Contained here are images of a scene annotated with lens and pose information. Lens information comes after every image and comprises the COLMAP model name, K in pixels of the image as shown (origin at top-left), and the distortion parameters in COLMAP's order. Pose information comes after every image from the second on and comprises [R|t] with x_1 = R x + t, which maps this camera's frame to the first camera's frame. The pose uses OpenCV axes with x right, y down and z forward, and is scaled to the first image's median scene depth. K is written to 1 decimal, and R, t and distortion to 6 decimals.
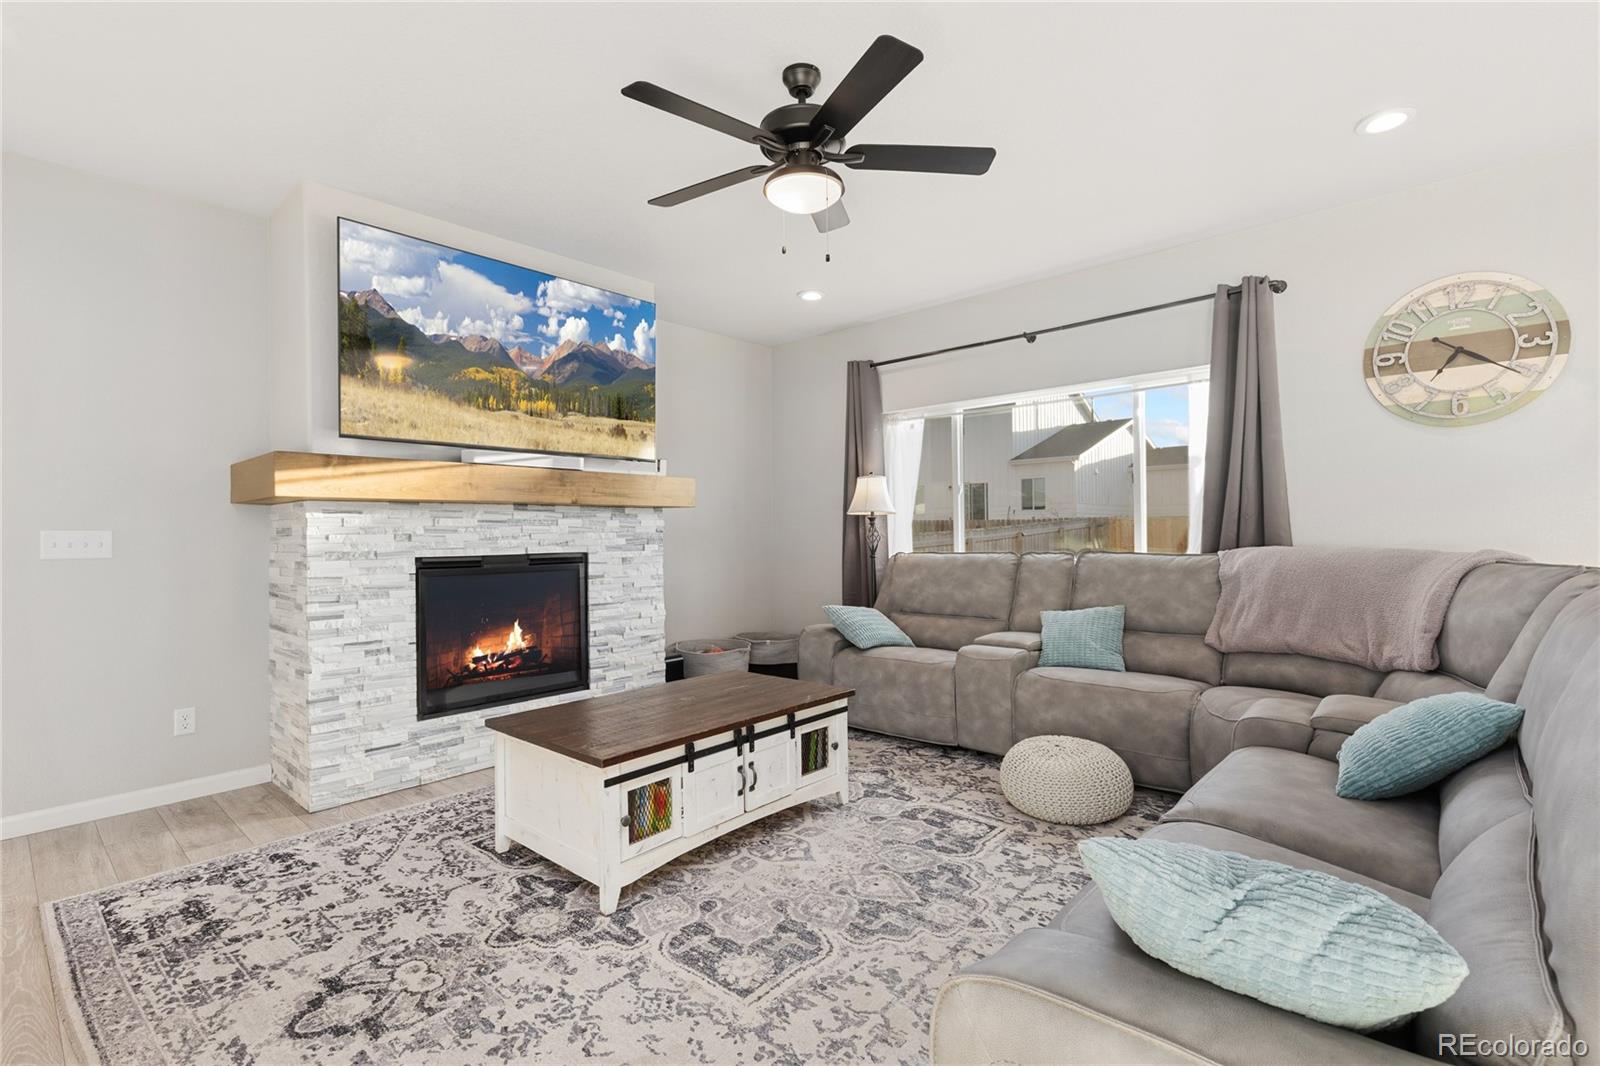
lens RADIAL K [[729.6, 0, 788.9], [0, 729.6, 534.4], [0, 0, 1]] dist [0.003247, -0.003887]
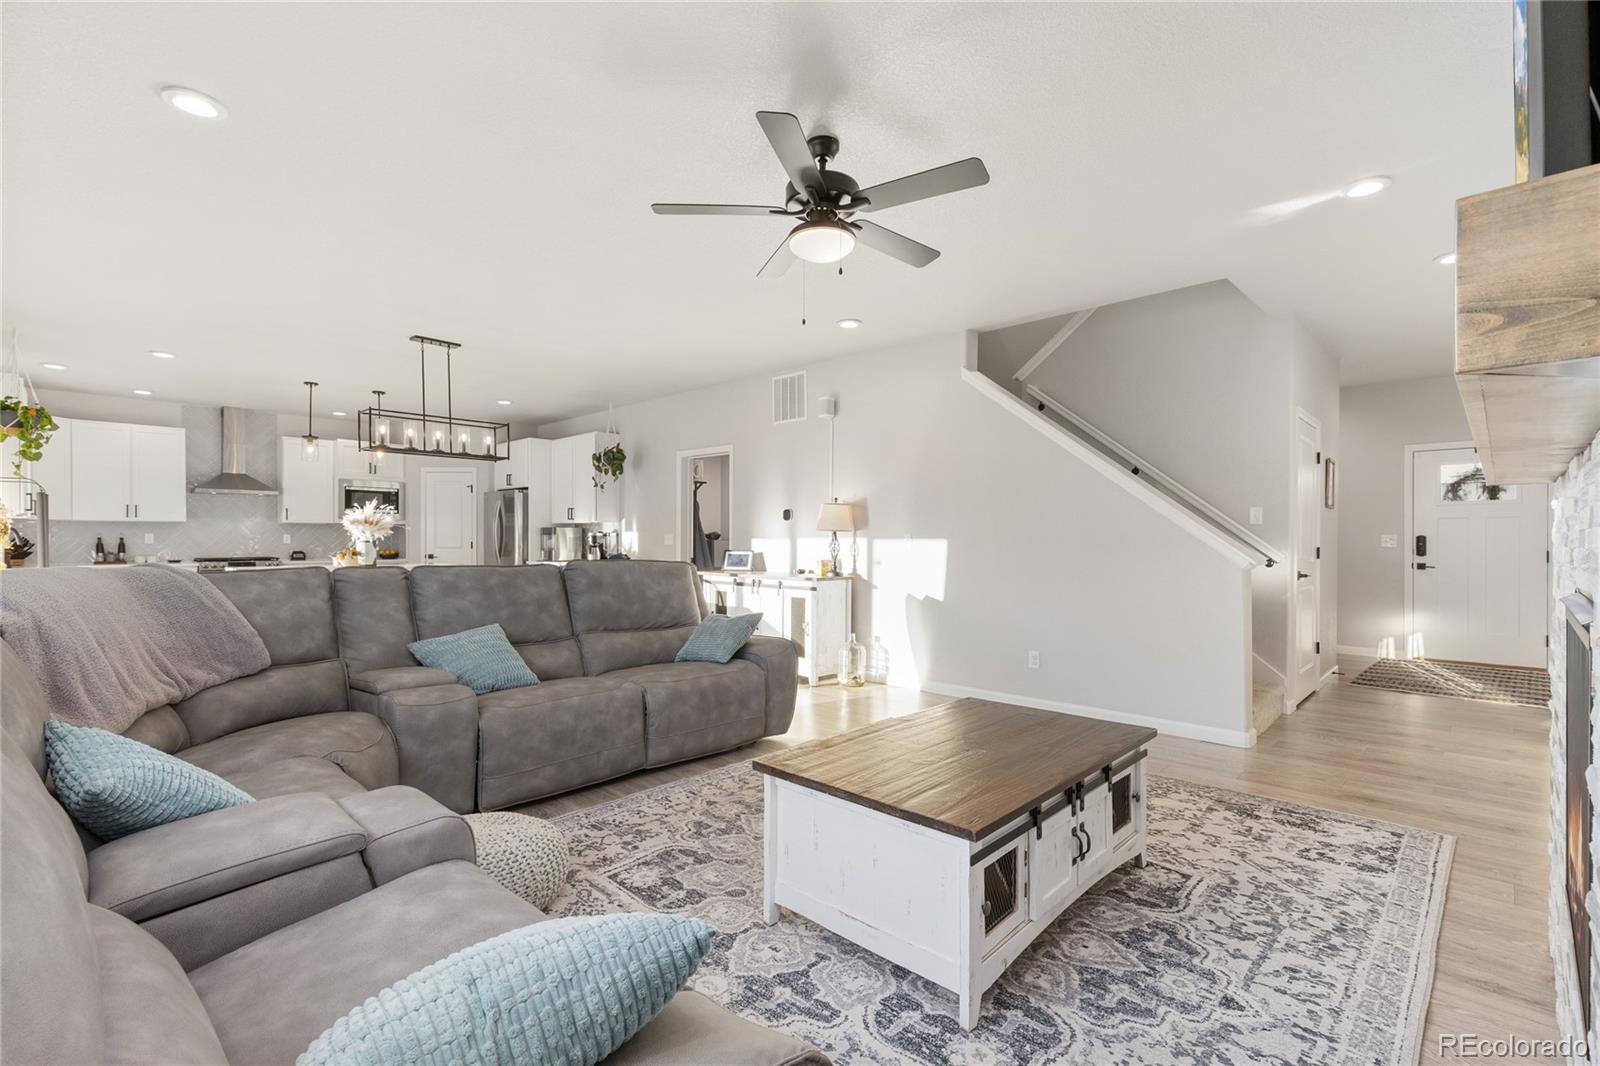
lens RADIAL K [[729.6, 0, 805.2], [0, 729.6, 542.4], [0, 0, 1]] dist [0.003247, -0.003887]
pose [[-0.999813, 0.010835, 0.016023, 0.030551], [0.010902, 0.999932, 0.004111, -0.002044], [-0.015978, 0.004285, -0.999863, 1.966002]]
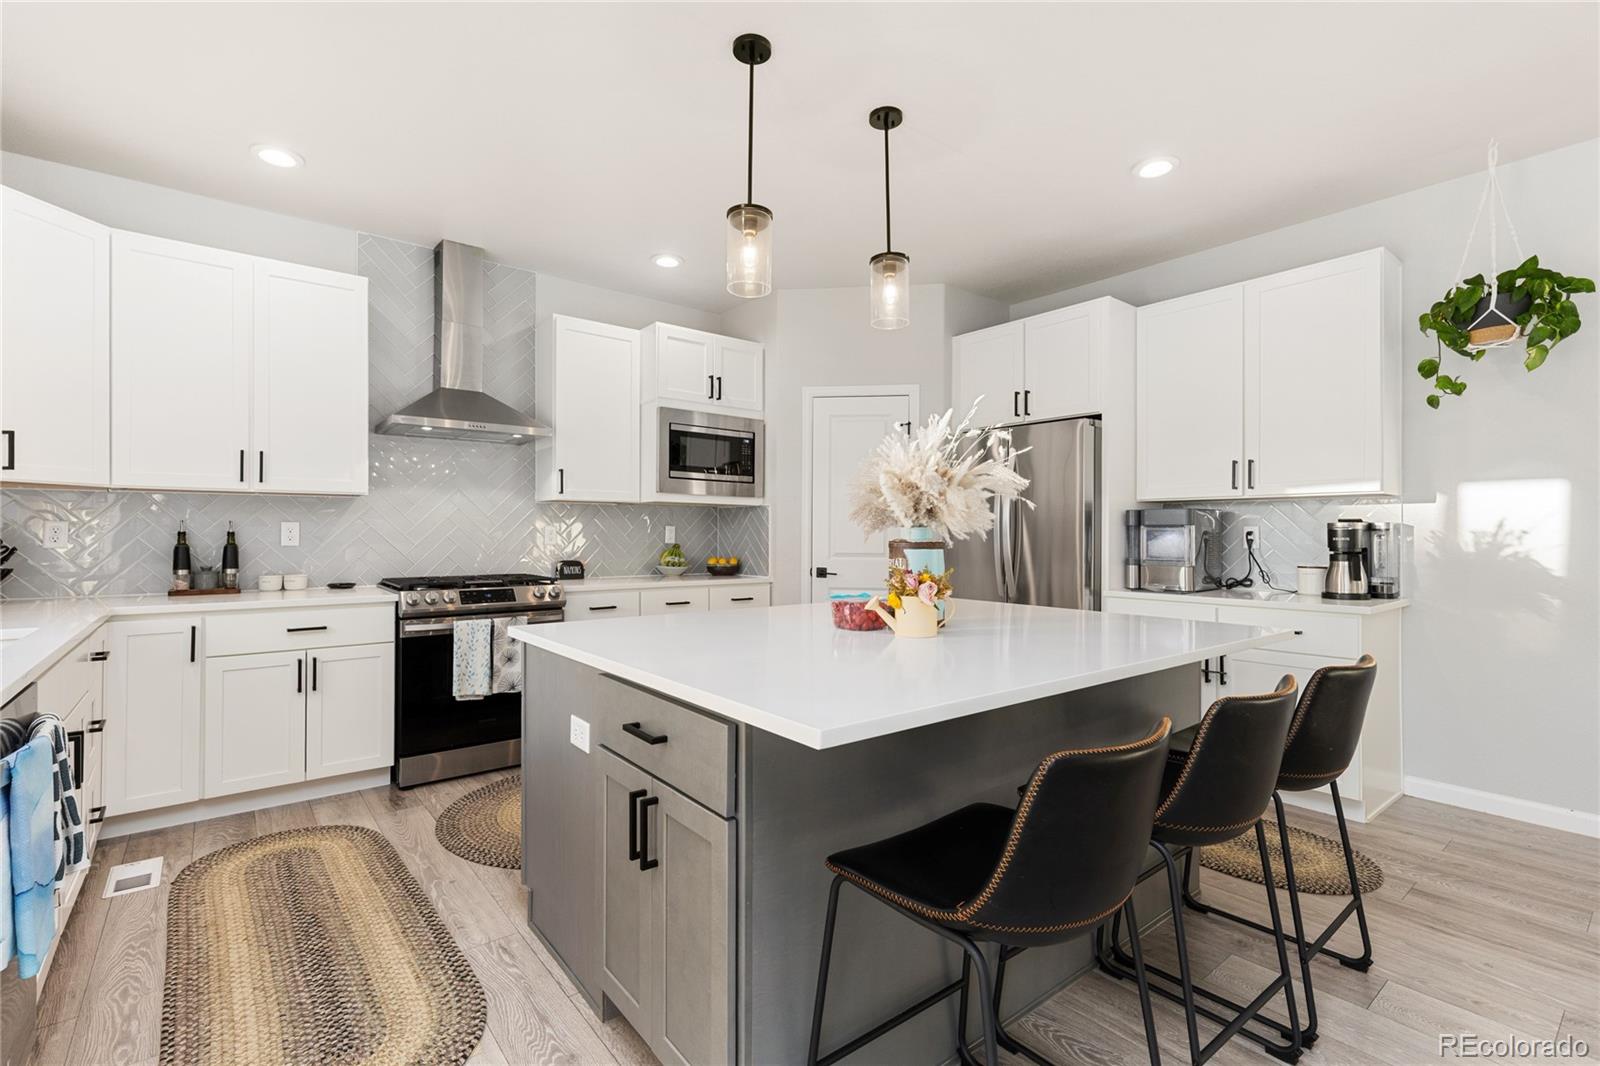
lens RADIAL K [[729.6, 0, 787.0], [0, 729.6, 525.8], [0, 0, 1]] dist [0.003247, -0.003887]
pose [[-0.988806, 0.009891, 0.148880, 1.681656], [0.008512, 0.999915, -0.009899, -0.028525], [-0.148965, -0.008521, -0.988806, 0.190555]]
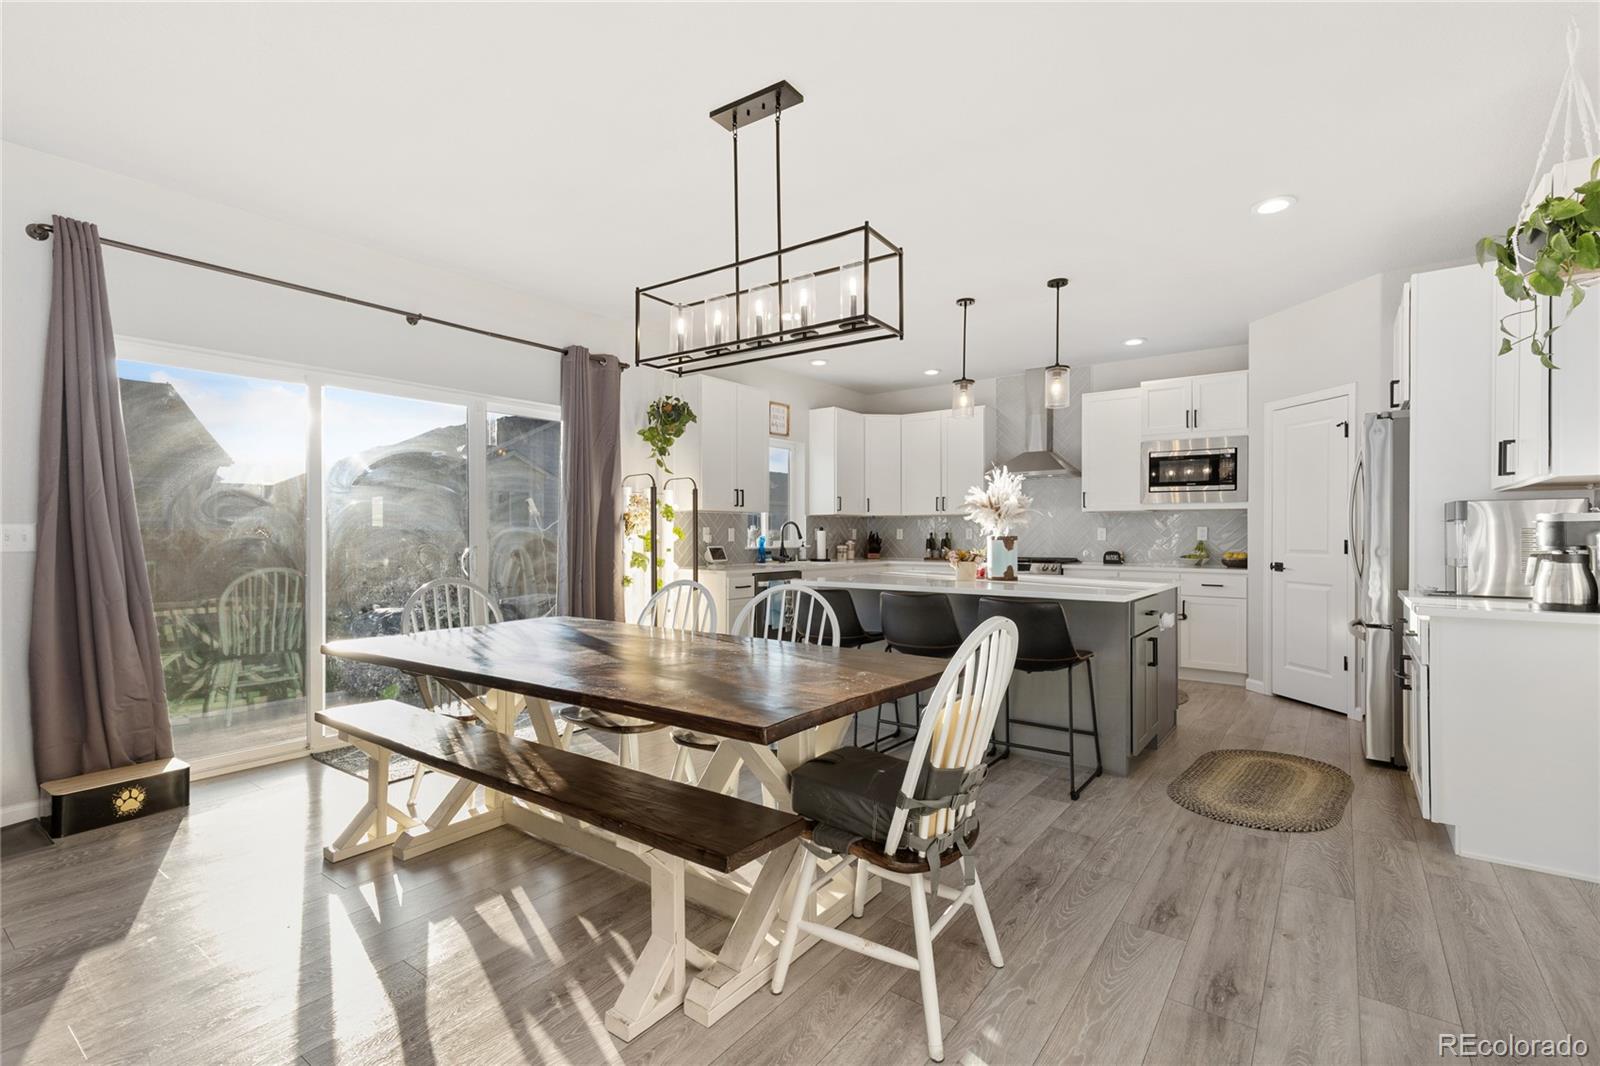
lens RADIAL K [[729.6, 0, 812.7], [0, 729.6, 535.6], [0, 0, 1]] dist [0.003247, -0.003887]
pose [[-0.115181, 0.011581, 0.993277, 0.143491], [0.003369, 0.999931, -0.011267, -0.000021], [-0.993339, 0.002048, -0.115212, -0.063312]]
